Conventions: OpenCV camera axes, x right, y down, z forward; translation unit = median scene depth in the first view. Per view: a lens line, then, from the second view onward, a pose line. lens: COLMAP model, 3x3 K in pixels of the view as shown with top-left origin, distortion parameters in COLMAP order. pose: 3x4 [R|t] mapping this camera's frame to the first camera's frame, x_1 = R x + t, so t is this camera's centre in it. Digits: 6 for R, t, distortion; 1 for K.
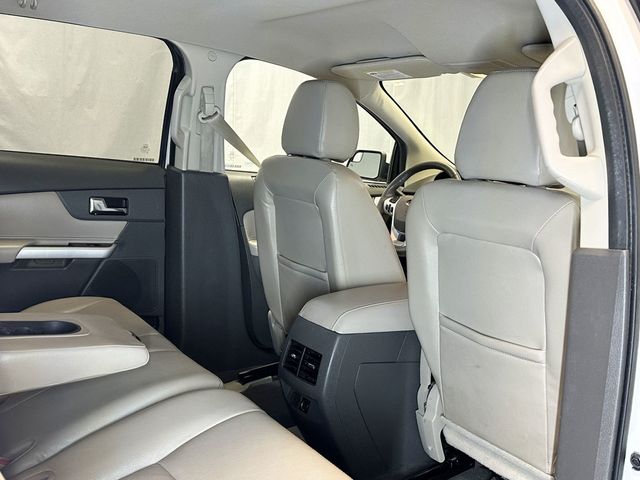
lens RADIAL K [[616.2, 0, 323.7], [0, 616.2, 235.4], [0, 0, 1]] dist [0.175256, -0.378295]
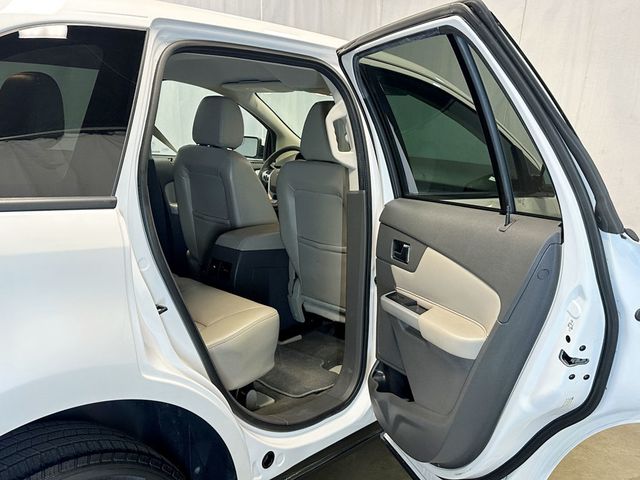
lens RADIAL K [[616.2, 0, 323.7], [0, 616.2, 235.4], [0, 0, 1]] dist [0.175256, -0.378295]
pose [[0.979228, -0.055107, 0.195129, -0.063474], [0.046121, 0.997668, 0.050305, 0.029267], [-0.197446, -0.040260, 0.979487, -0.554616]]
